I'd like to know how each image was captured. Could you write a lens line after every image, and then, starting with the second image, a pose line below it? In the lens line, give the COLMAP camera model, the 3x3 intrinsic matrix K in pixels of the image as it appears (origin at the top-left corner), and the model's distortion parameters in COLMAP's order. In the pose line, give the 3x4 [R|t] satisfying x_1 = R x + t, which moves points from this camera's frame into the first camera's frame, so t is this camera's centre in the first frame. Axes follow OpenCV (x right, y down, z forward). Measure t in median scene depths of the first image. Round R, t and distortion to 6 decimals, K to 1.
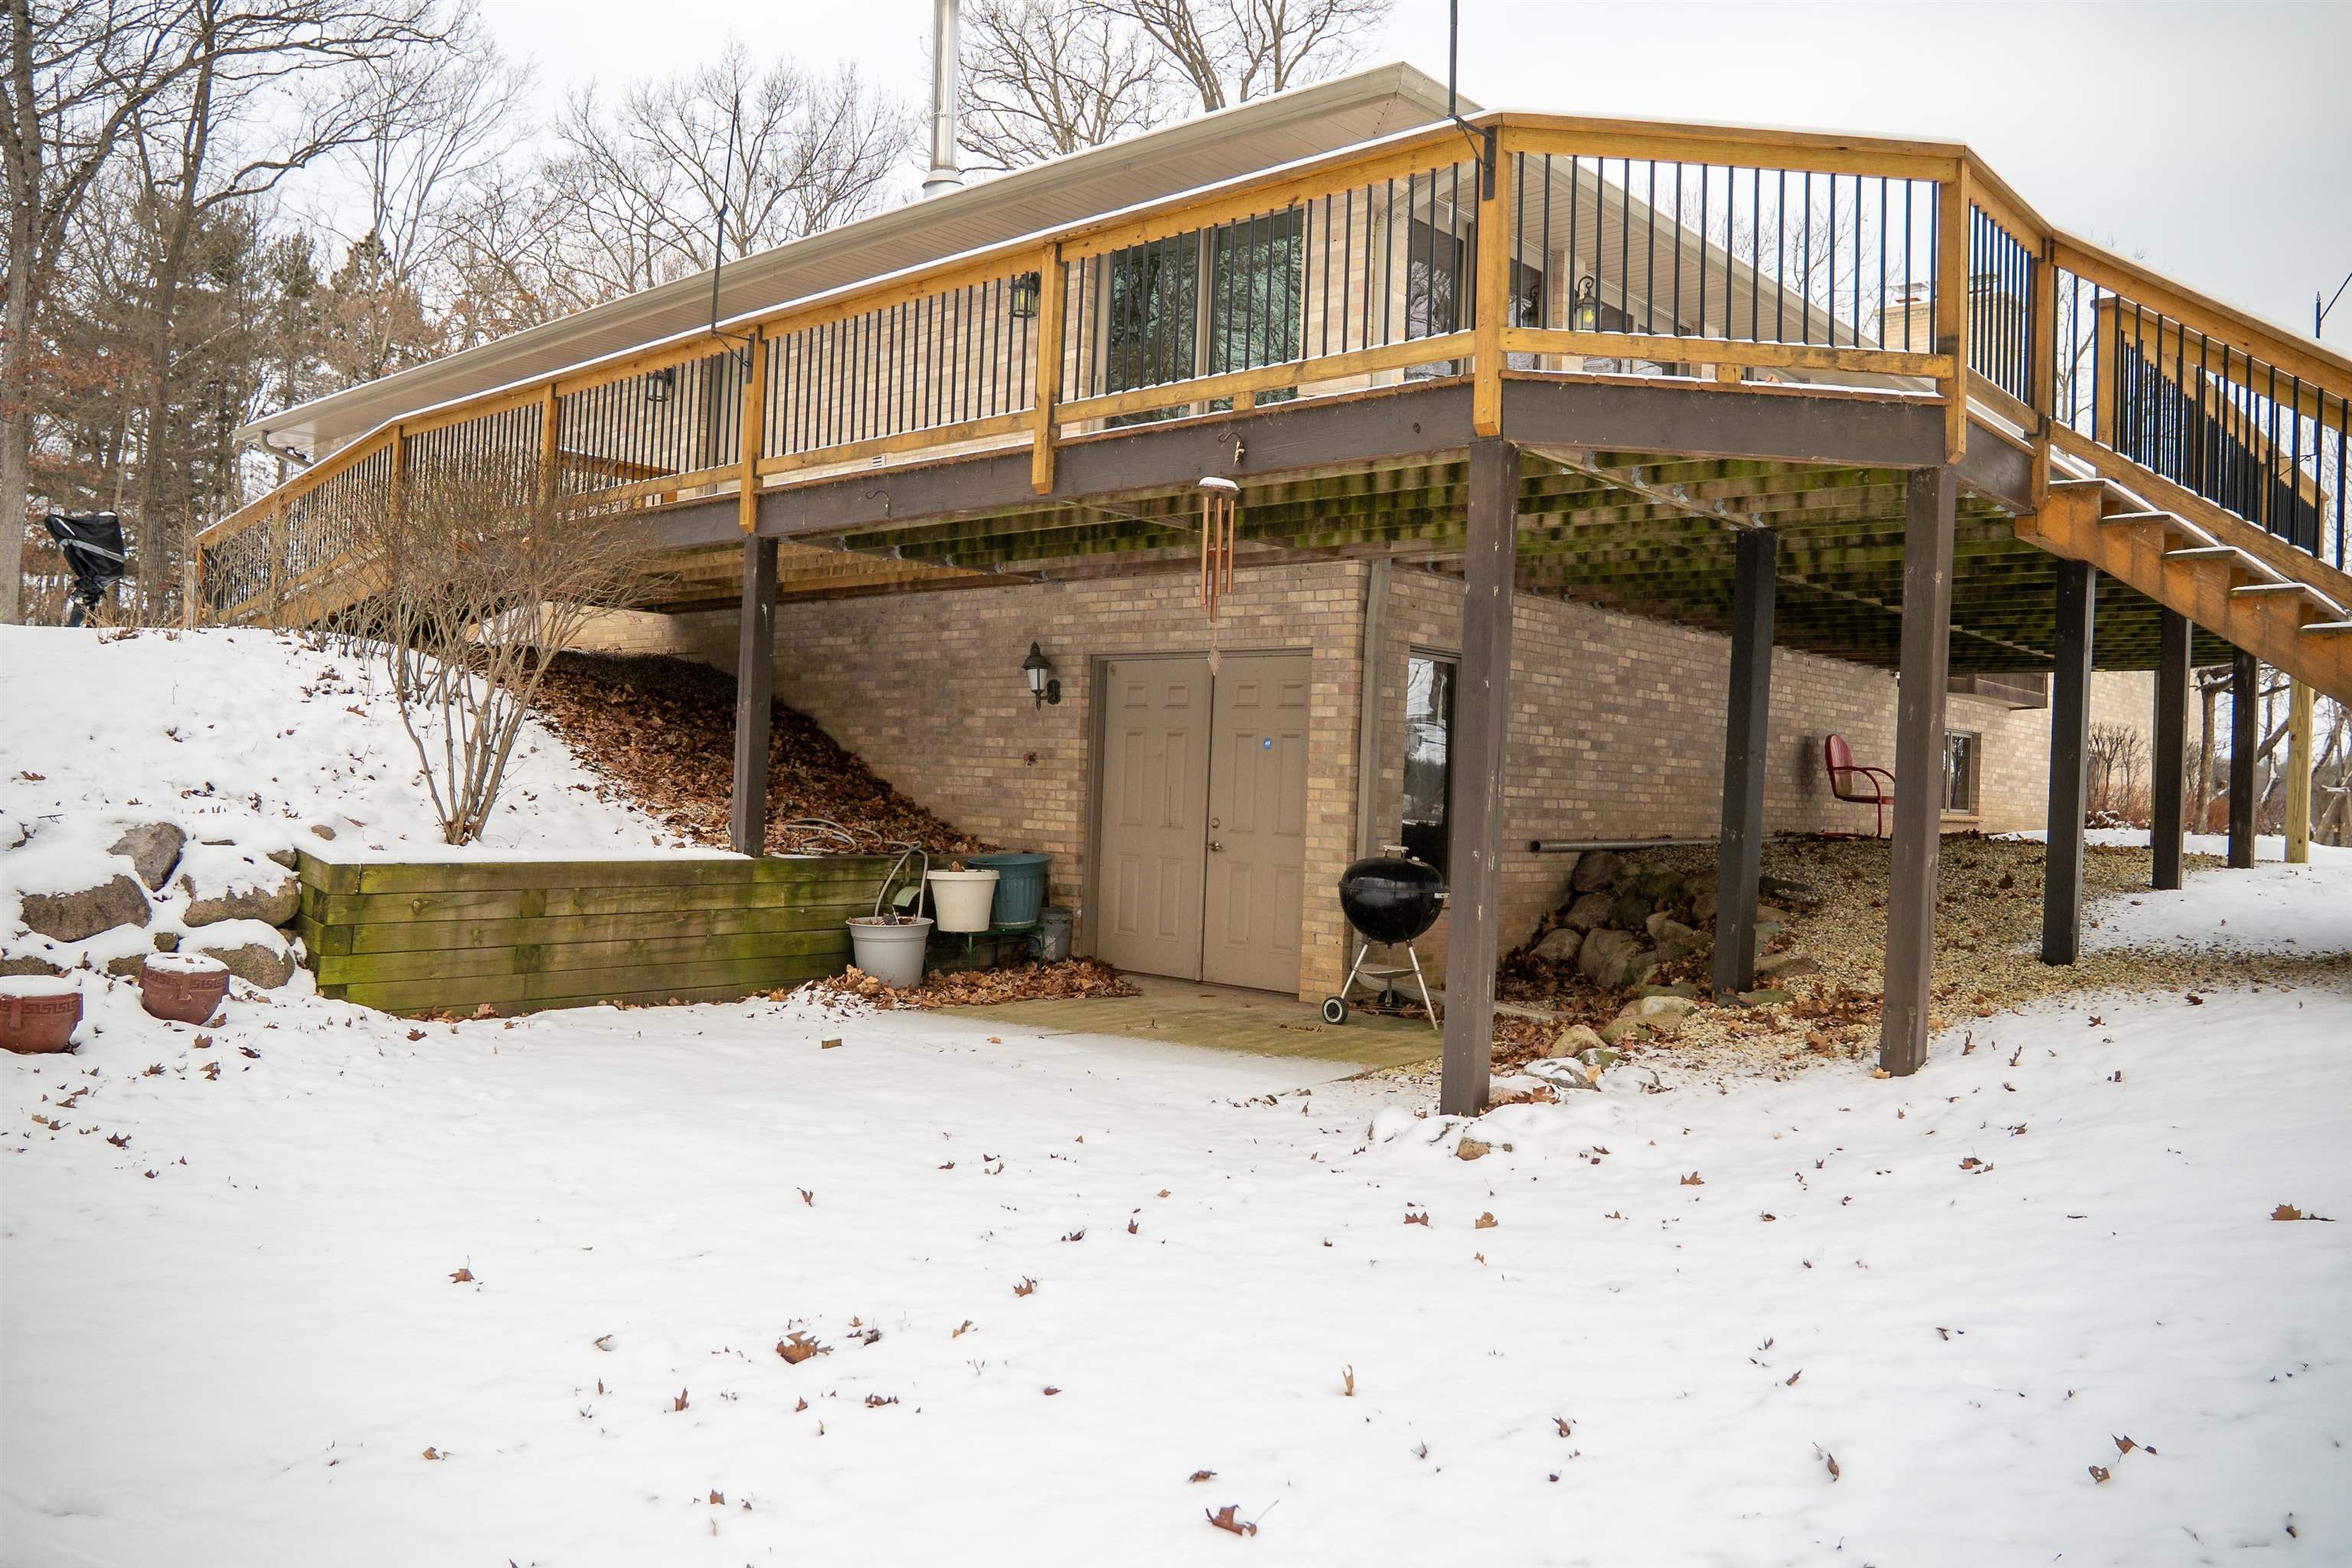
lens RADIAL K [[1750.2, 0, 1176.0], [0, 1750.2, 784.0], [0, 0, 1]] dist [-0.139245, 0.099614]
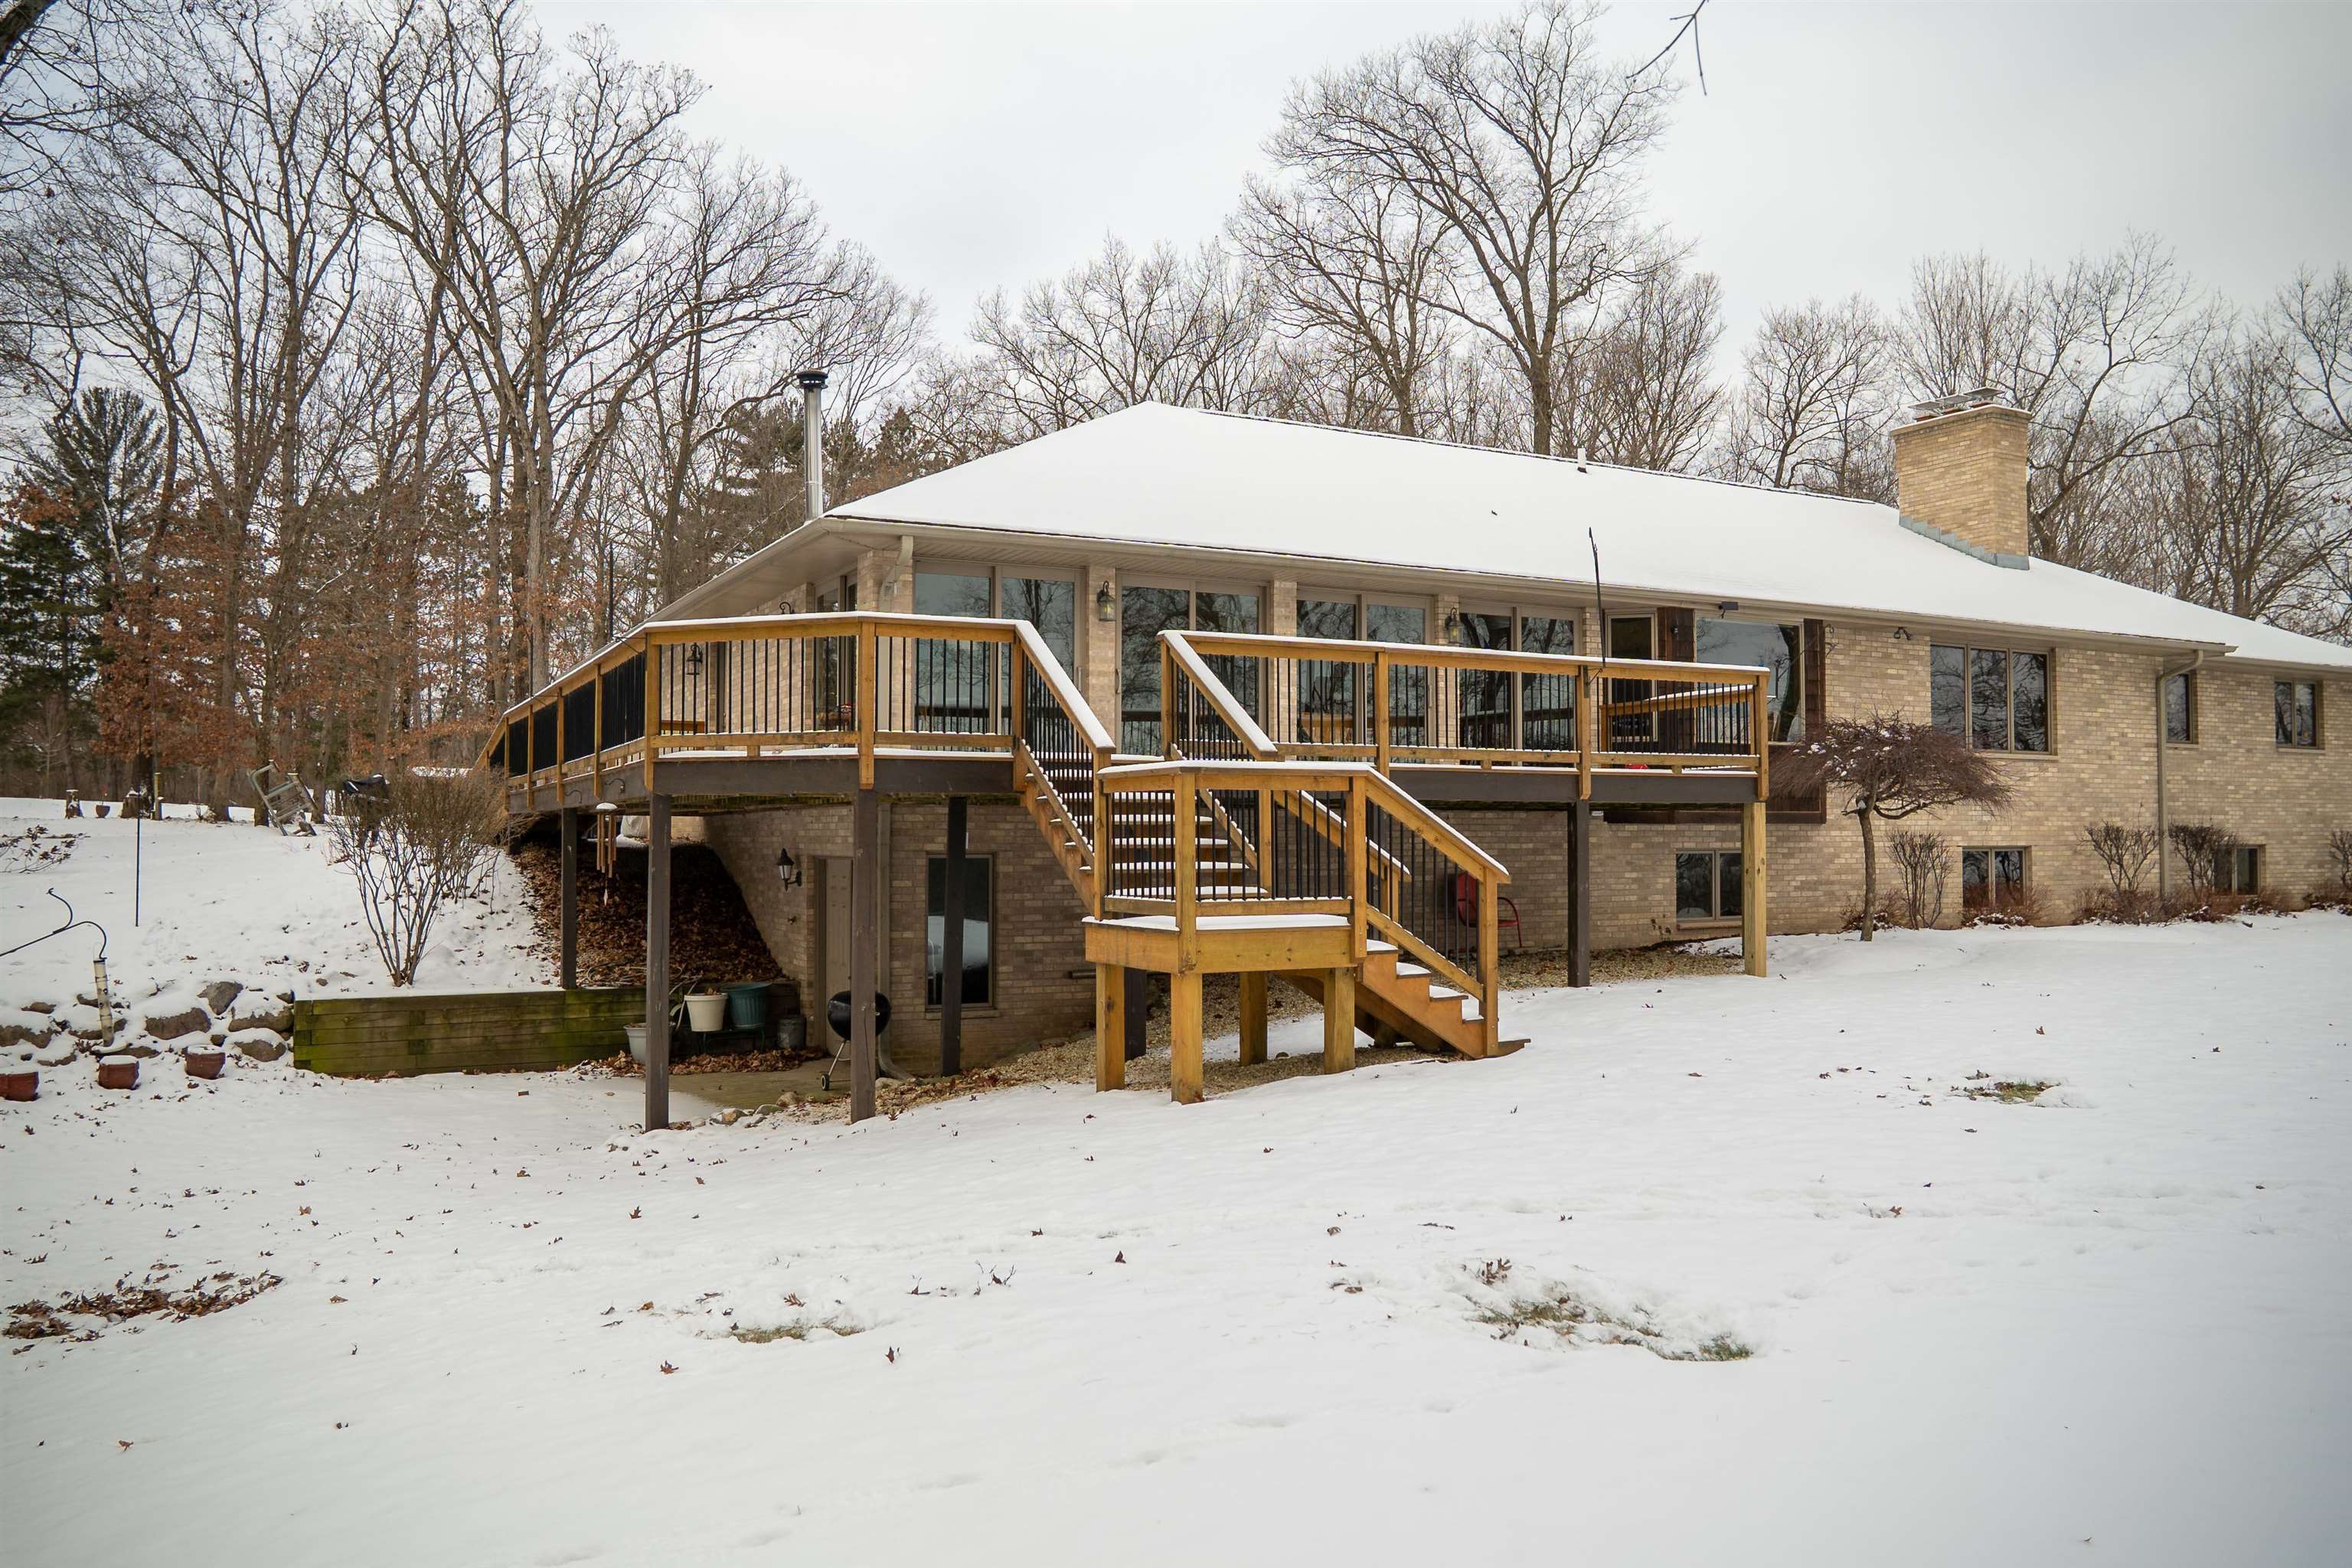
lens RADIAL K [[1750.2, 0, 1176.0], [0, 1750.2, 784.0], [0, 0, 1]] dist [-0.139245, 0.099614]
pose [[0.935905, -0.048778, -0.348858, 0.999877], [0.035331, 0.998371, -0.044810, -0.069218], [0.350475, 0.029612, 0.936104, -0.445617]]
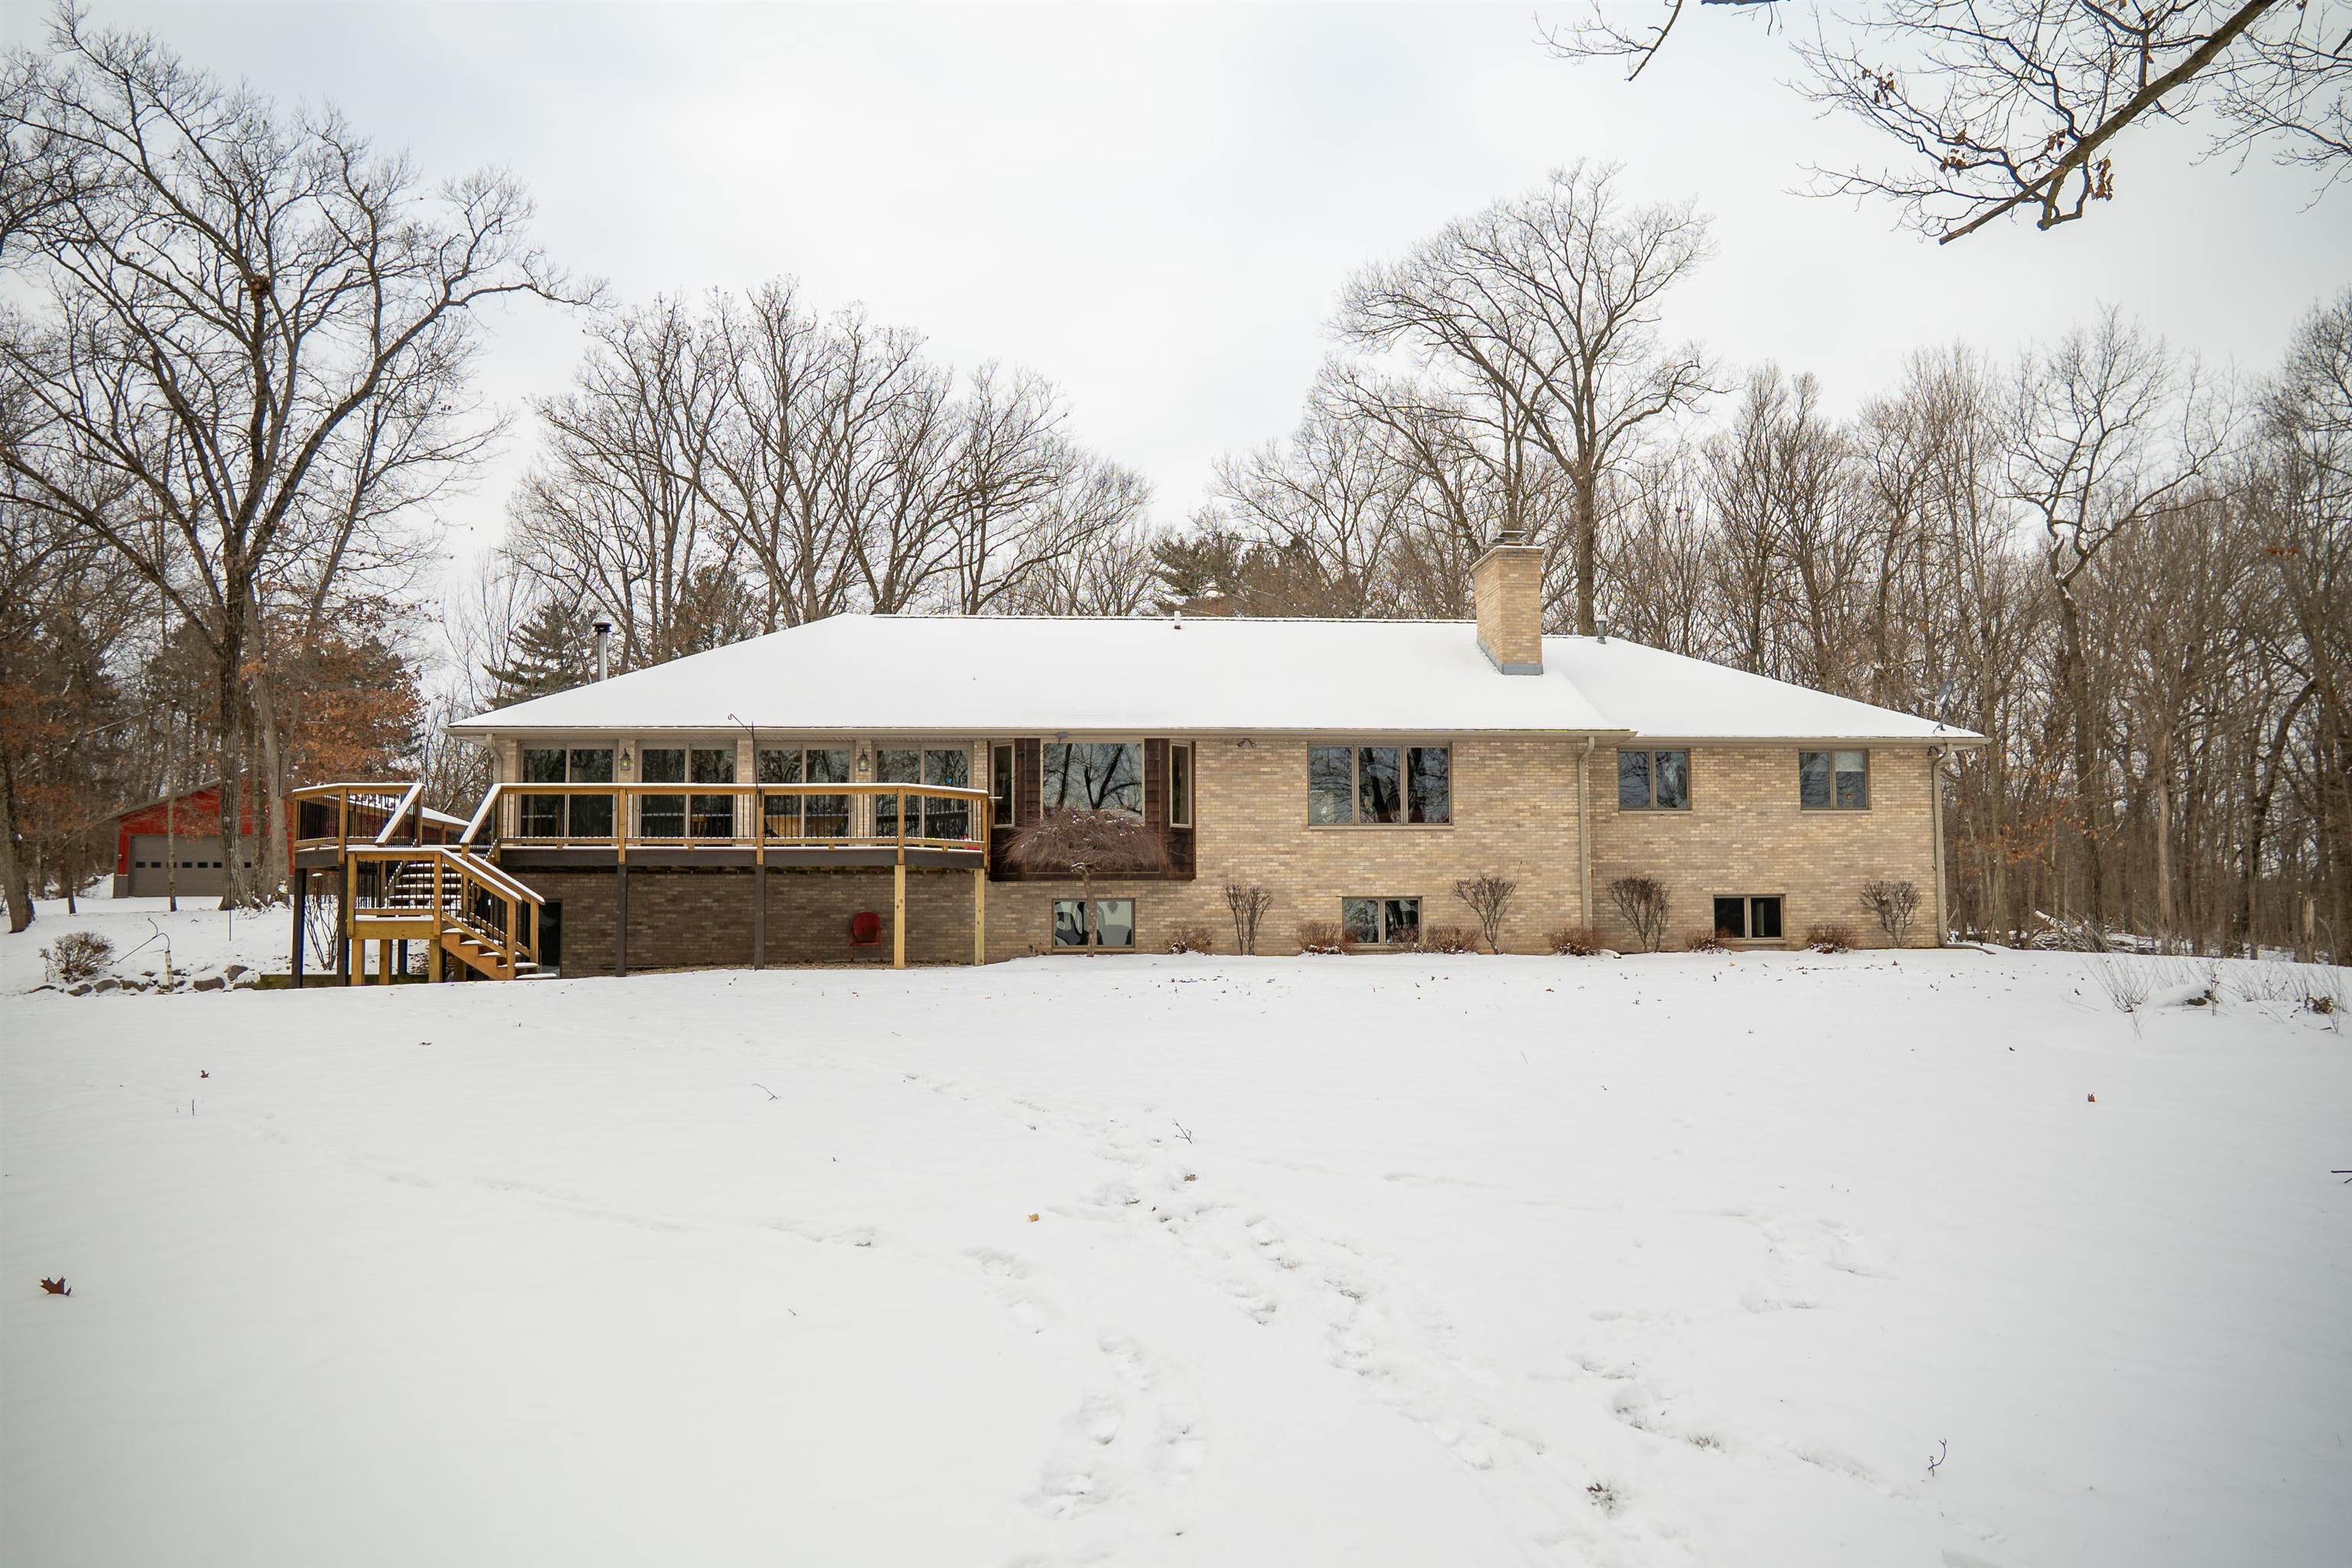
lens RADIAL K [[1750.2, 0, 1176.0], [0, 1750.2, 784.0], [0, 0, 1]] dist [-0.139245, 0.099614]
pose [[0.730954, -0.100023, -0.675057, 3.285710], [0.034400, 0.993343, -0.109935, 0.095865], [0.681560, 0.057136, 0.729529, -0.428220]]
